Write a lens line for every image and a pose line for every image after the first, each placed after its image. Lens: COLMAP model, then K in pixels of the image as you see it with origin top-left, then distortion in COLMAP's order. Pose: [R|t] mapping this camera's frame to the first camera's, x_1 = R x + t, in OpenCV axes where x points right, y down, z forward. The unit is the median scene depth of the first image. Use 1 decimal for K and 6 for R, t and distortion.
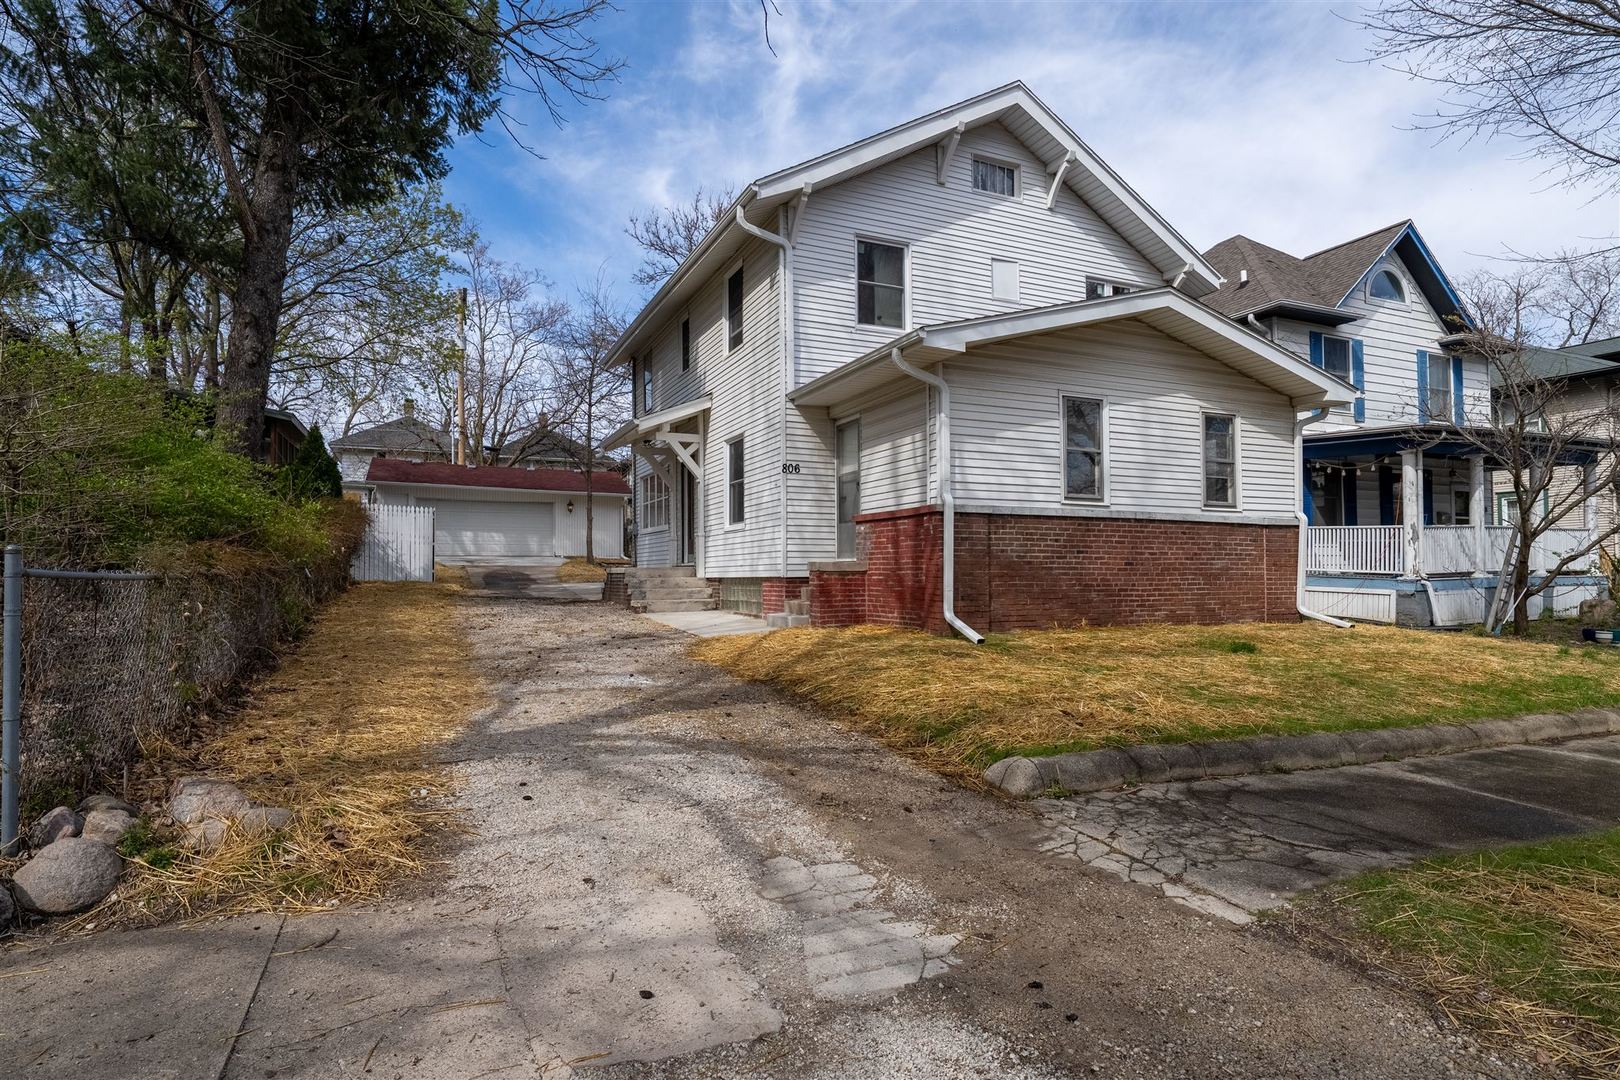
lens RADIAL K [[835.8, 0, 810.0], [0, 835.8, 540.0], [0, 0, 1]] dist [0.002400, 0.000086]
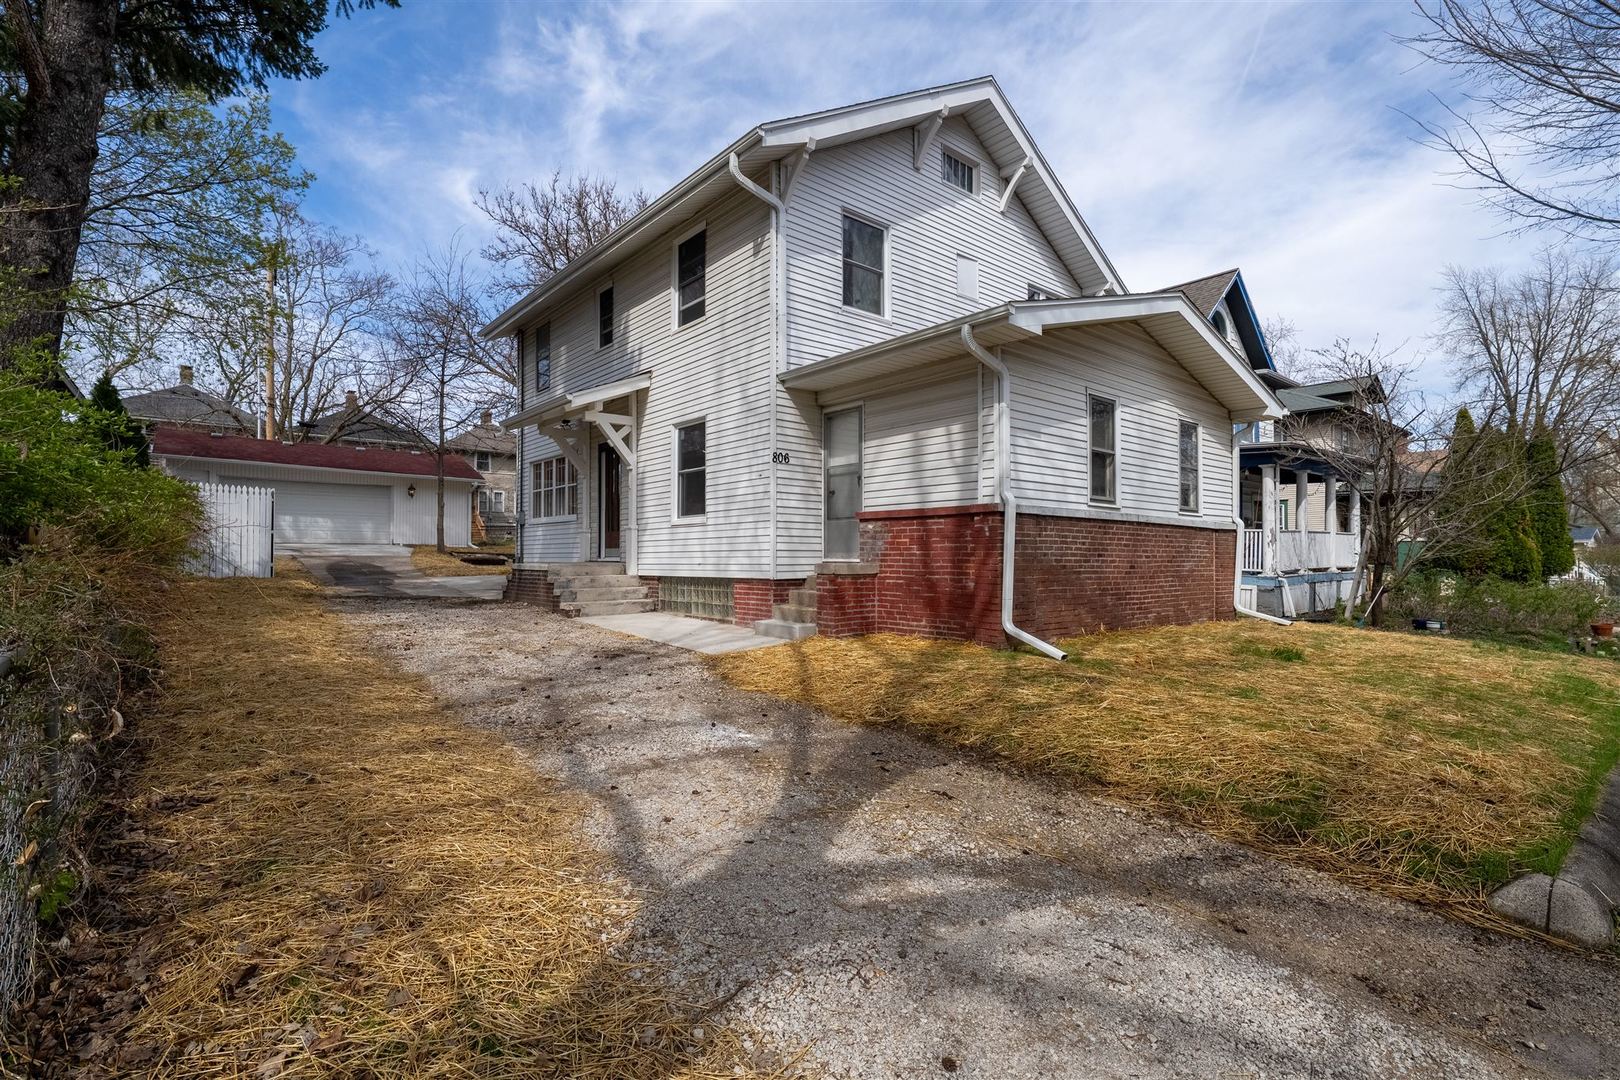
lens RADIAL K [[738.4, 0, 810.0], [0, 738.4, 540.0], [0, 0, 1]] dist [-0.001284, -0.000502]
pose [[0.963194, 0.011183, 0.268576, -0.202239], [-0.015372, 0.999791, 0.013497, -0.008639], [-0.268369, -0.017129, 0.963164, 0.225276]]
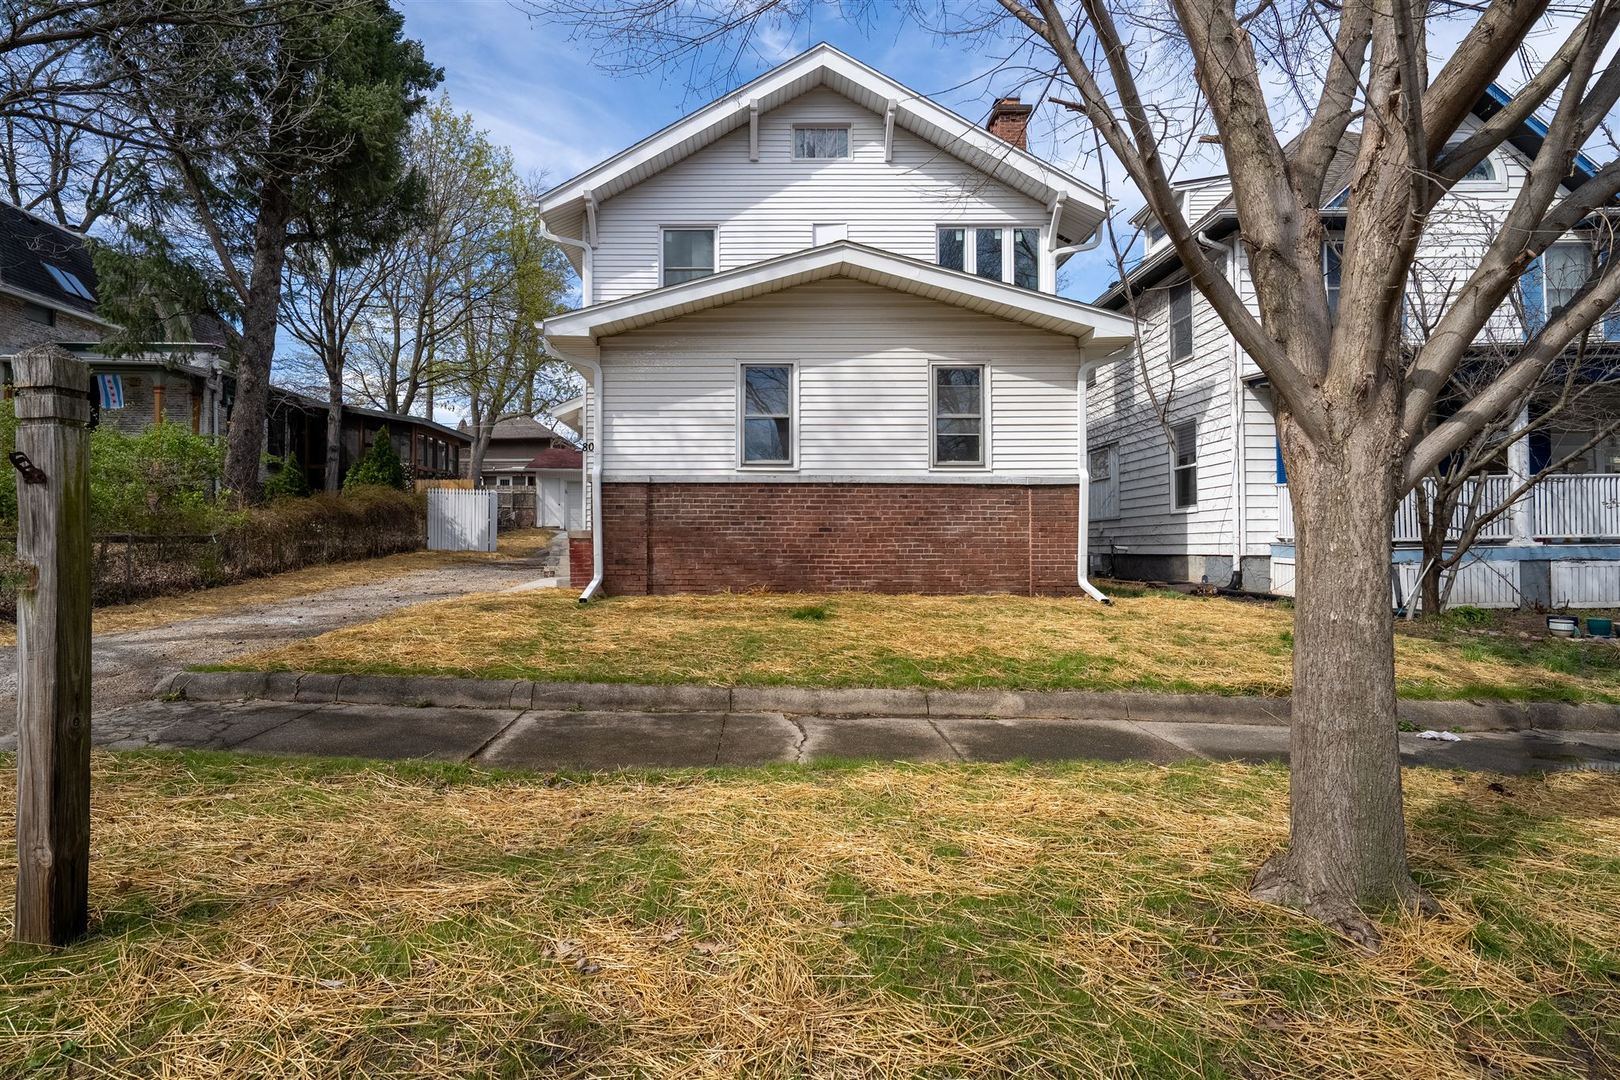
lens RADIAL K [[849.8, 0, 763.5], [0, 849.8, 515.2], [0, 0, 1]] dist [0.001696, 0.000253]
pose [[0.911389, -0.014967, -0.411275, 0.642655], [0.014595, 0.999885, -0.004045, 0.013014], [0.411288, -0.002316, 0.911502, 0.061540]]
